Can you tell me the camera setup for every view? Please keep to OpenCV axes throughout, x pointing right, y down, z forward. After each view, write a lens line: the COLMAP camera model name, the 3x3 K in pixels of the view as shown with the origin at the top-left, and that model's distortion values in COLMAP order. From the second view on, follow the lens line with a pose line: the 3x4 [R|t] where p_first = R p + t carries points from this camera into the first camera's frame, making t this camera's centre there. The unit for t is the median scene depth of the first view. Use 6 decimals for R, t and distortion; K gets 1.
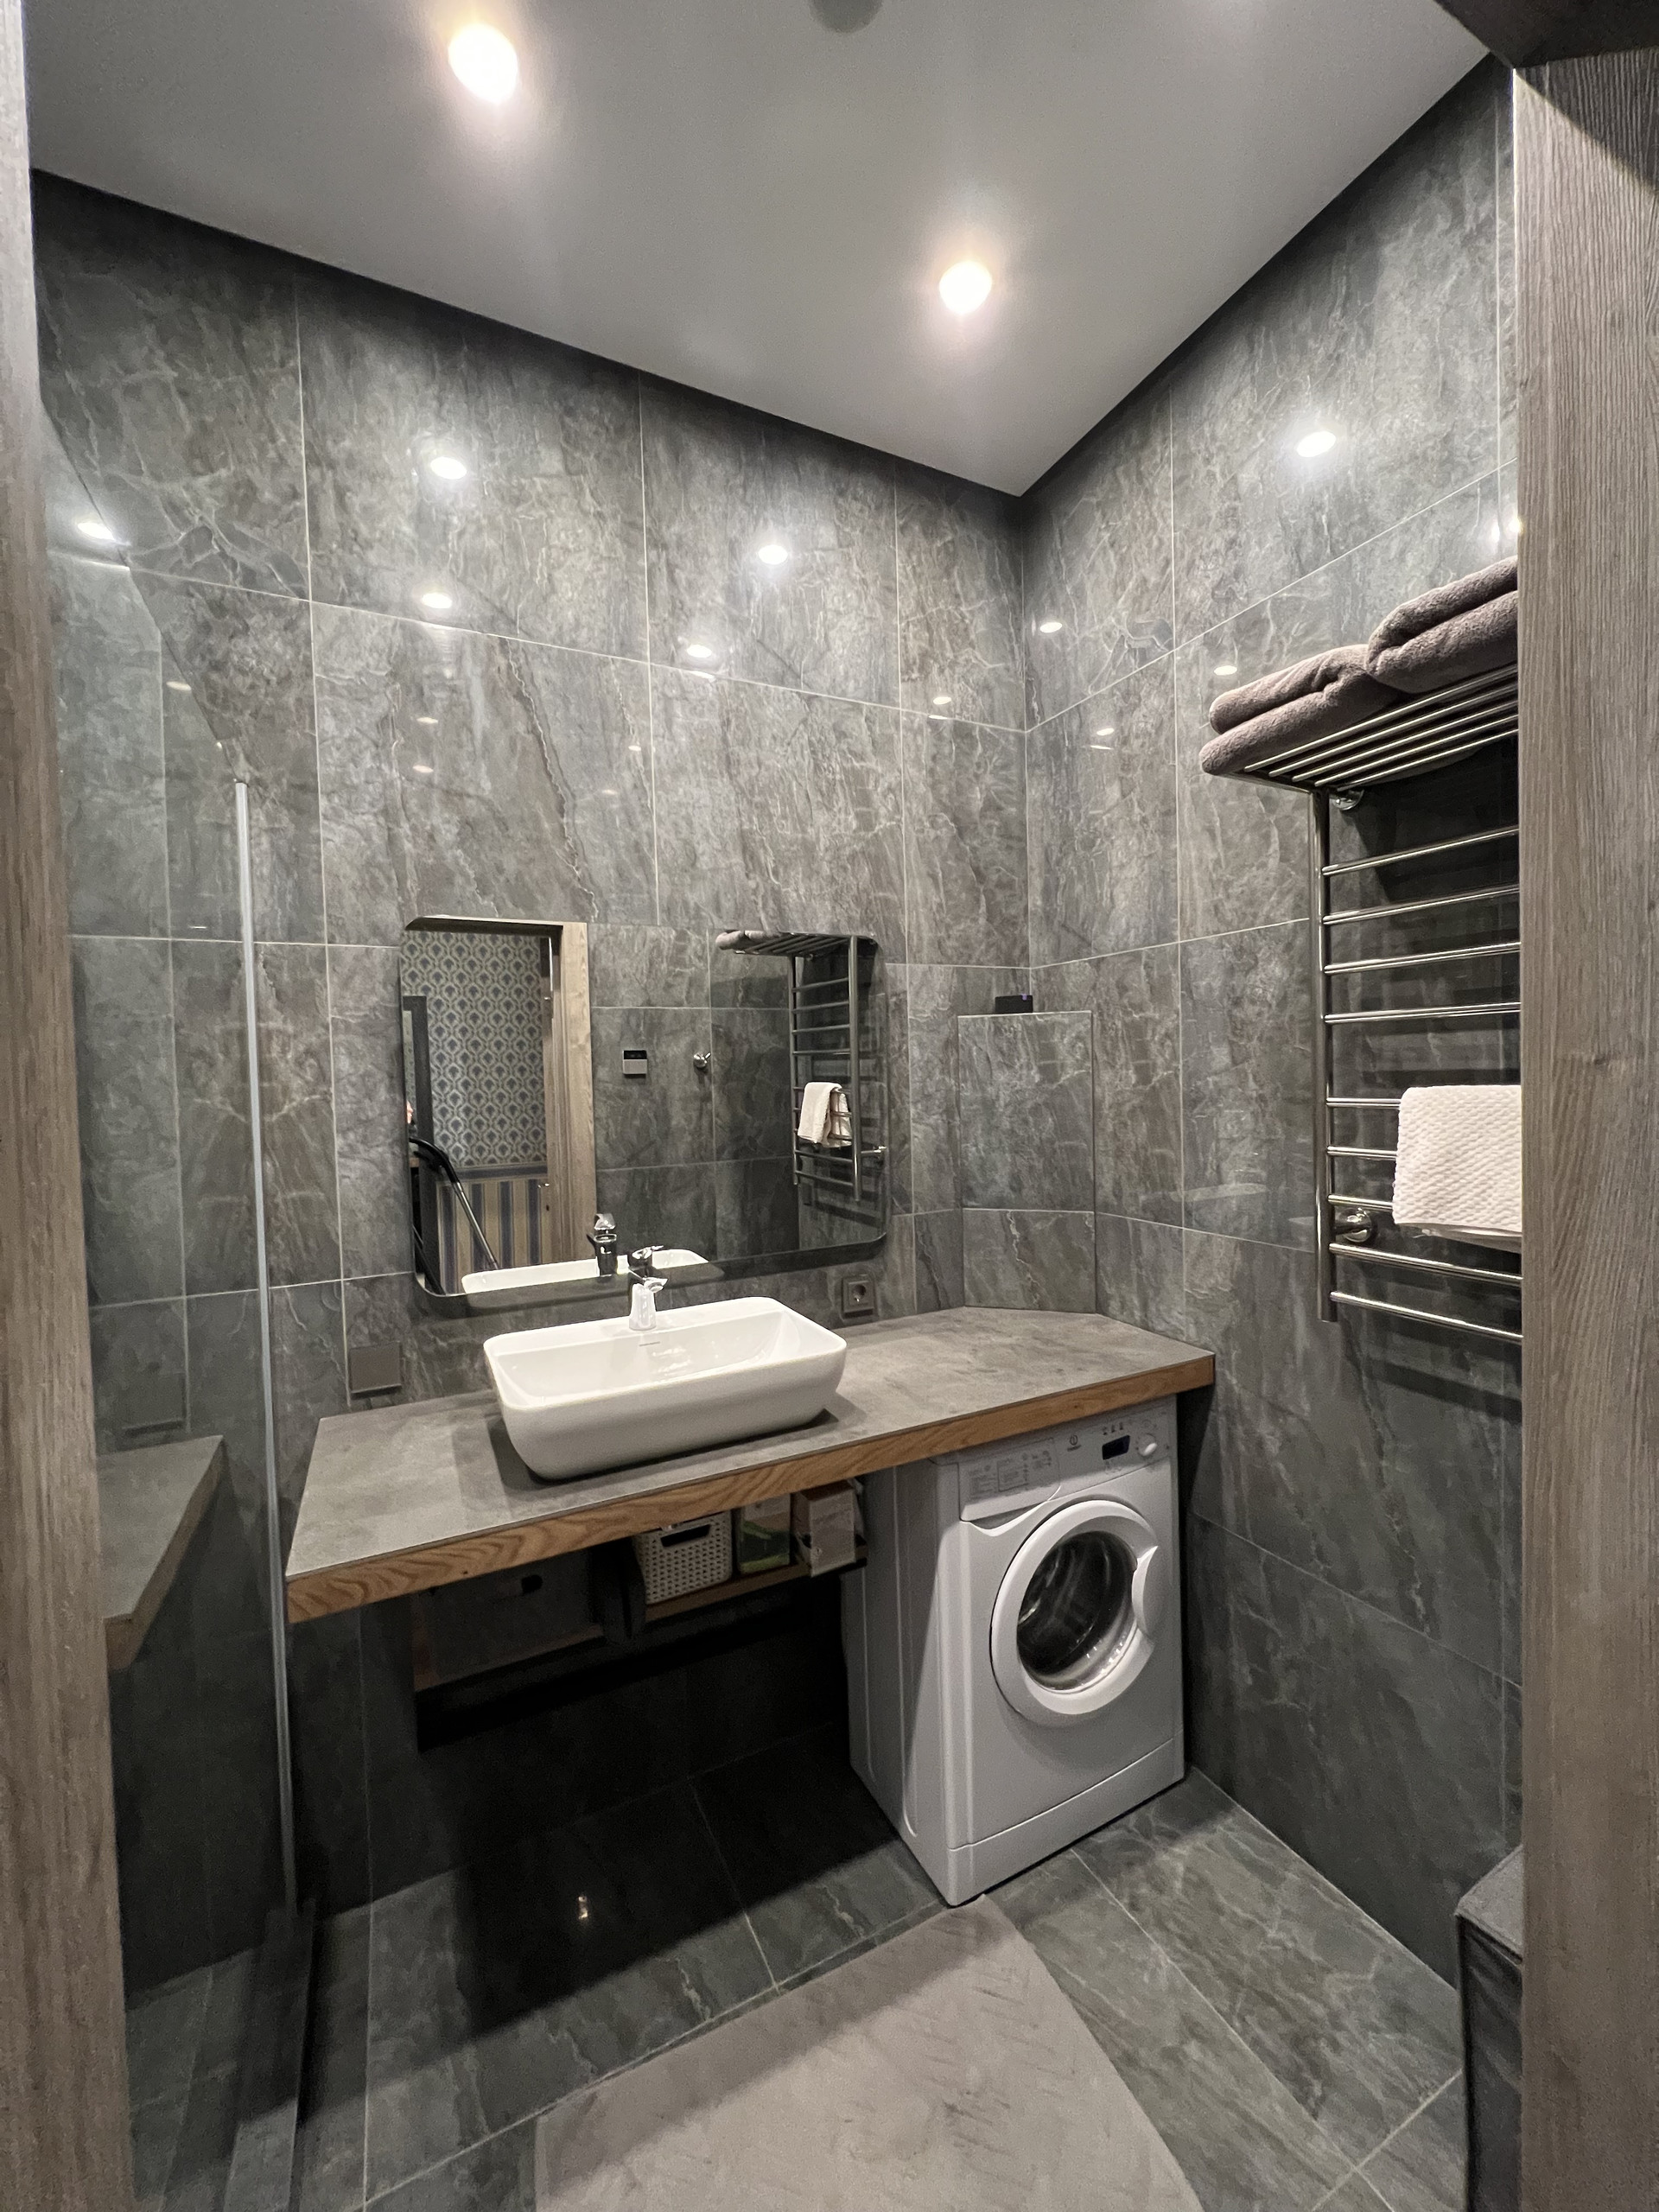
lens RADIAL K [[886.0, 0, 845.1], [0, 886.0, 1100.9], [0, 0, 1]] dist [0.000897, 0.000833]
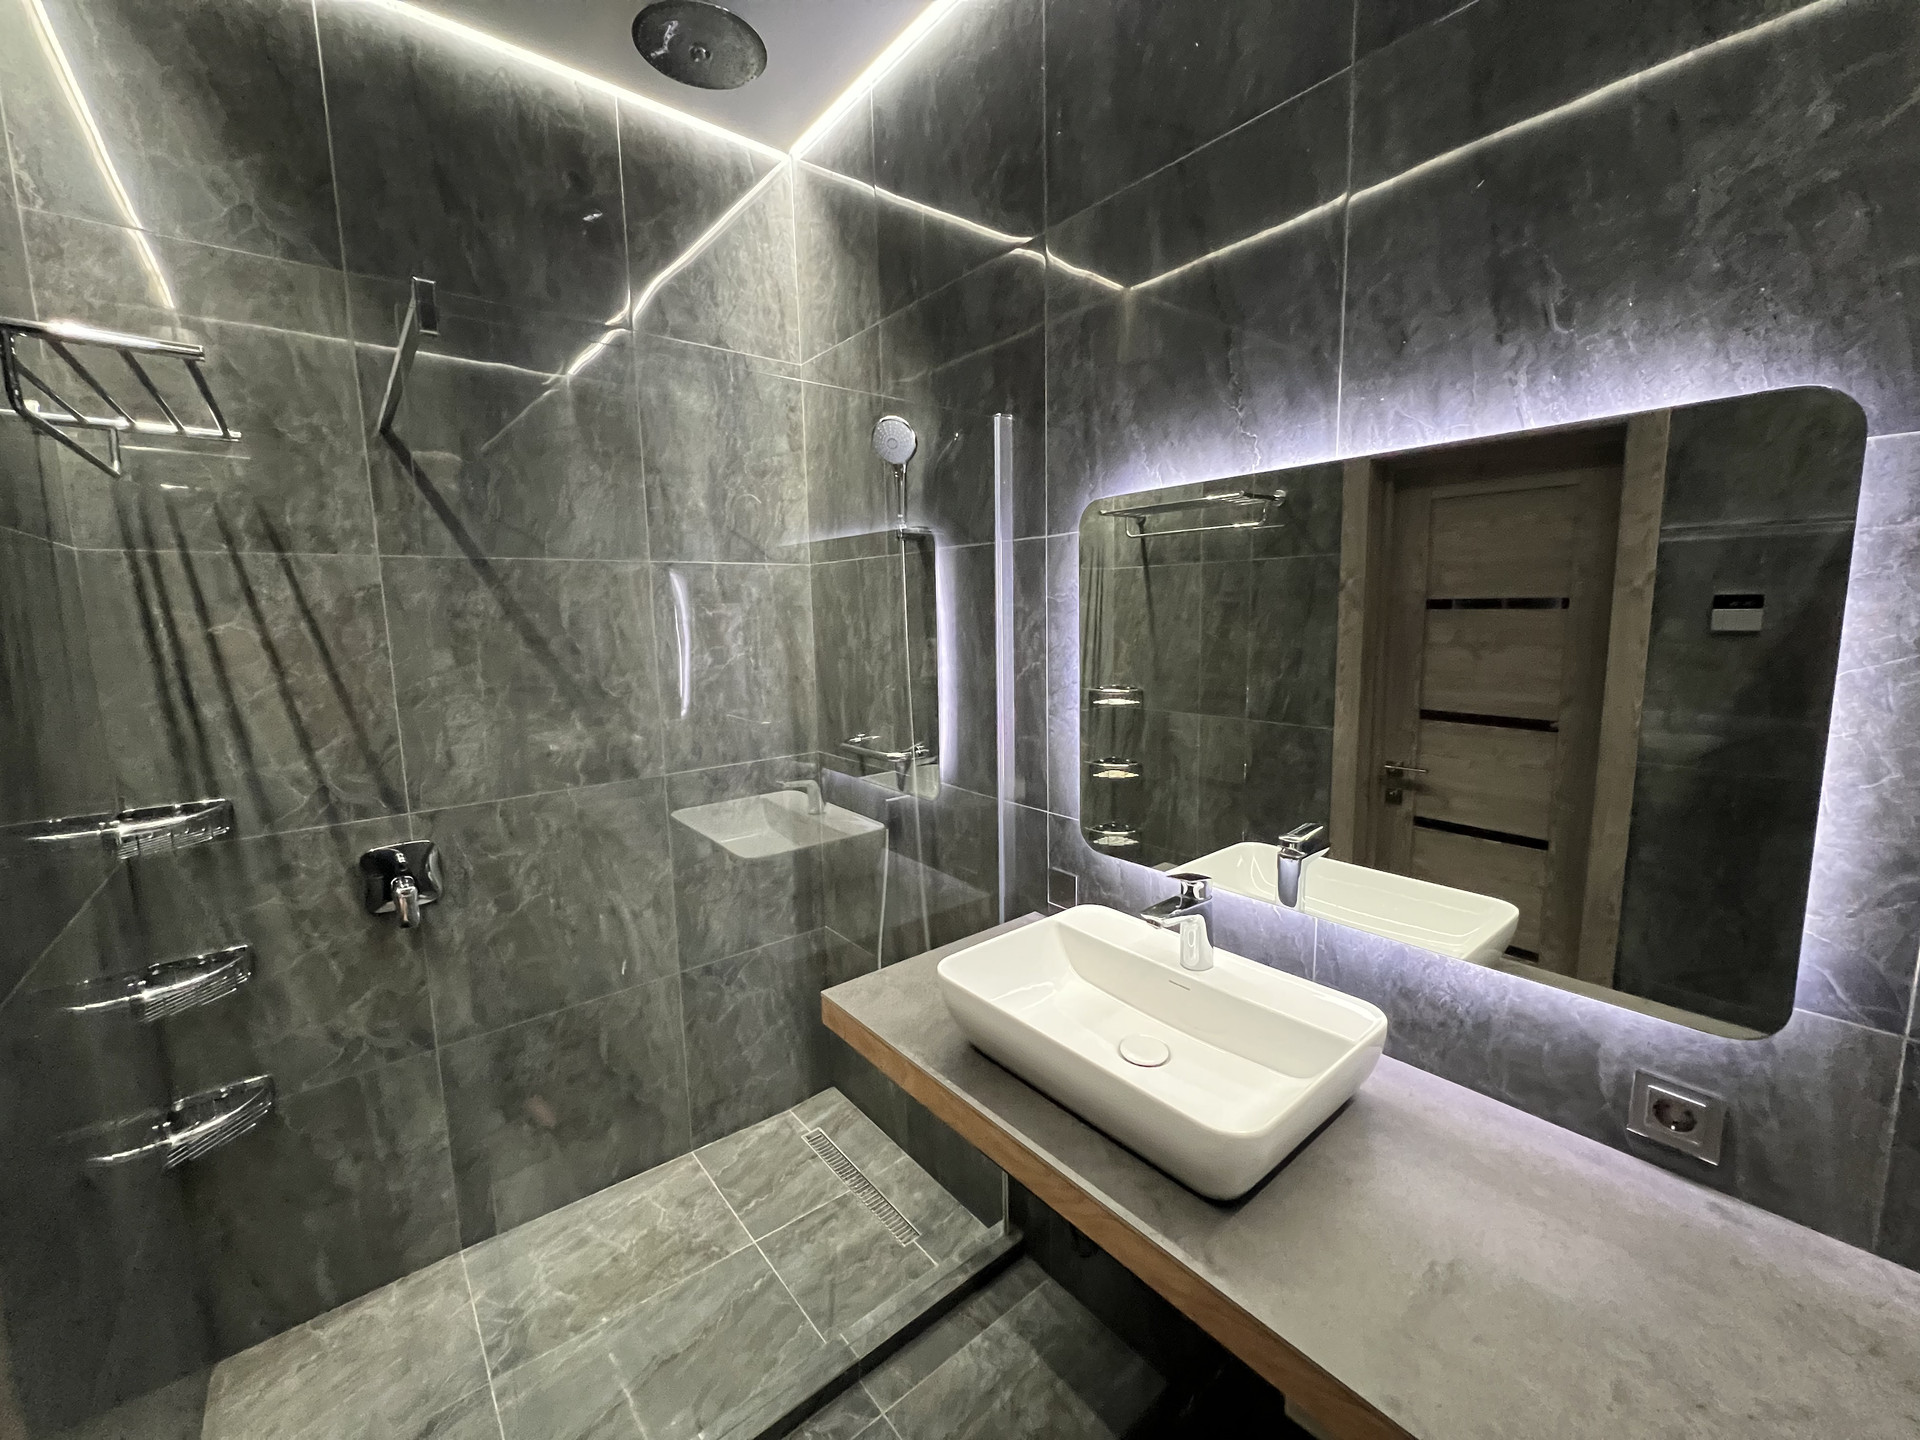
lens RADIAL K [[769.0, 0, 955.2], [0, 769.0, 716.8], [0, 0, 1]] dist [0.000897, 0.000833]
pose [[0.218998, 0.161858, -0.962207, 0.364445], [-0.020392, 0.986689, 0.161335, -0.087947], [0.975512, -0.015711, 0.219383, 0.564895]]
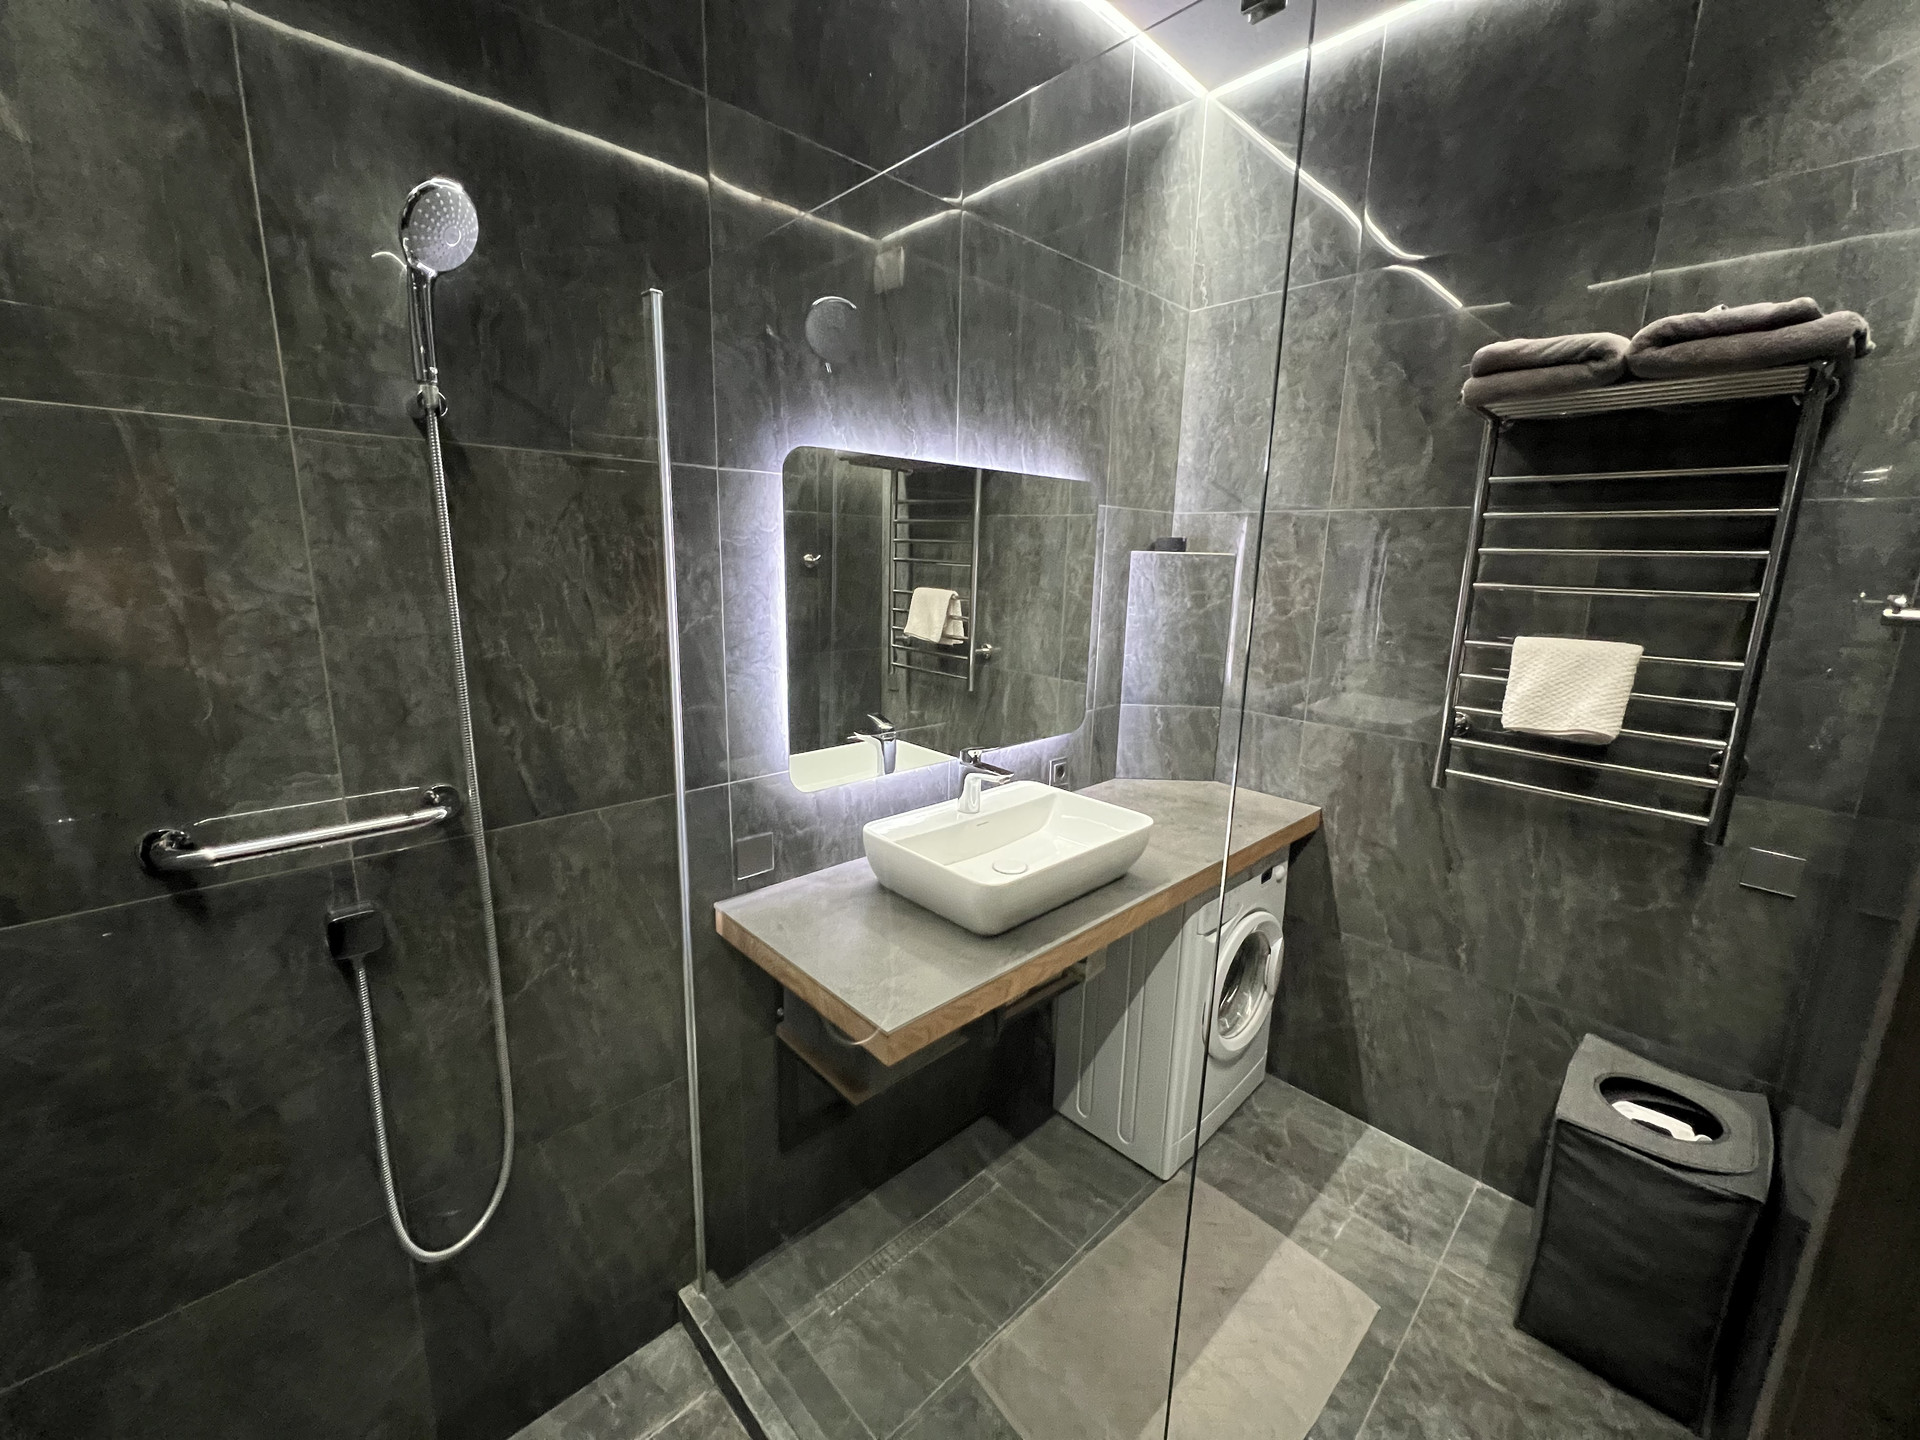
lens RADIAL K [[769.0, 0, 960.3], [0, 769.0, 712.1], [0, 0, 1]] dist [0.000897, 0.000833]
pose [[0.955521, -0.008802, 0.294791, -0.507696], [-0.041338, 0.985690, 0.163422, -0.047855], [-0.292011, -0.168339, 0.941484, 0.023587]]
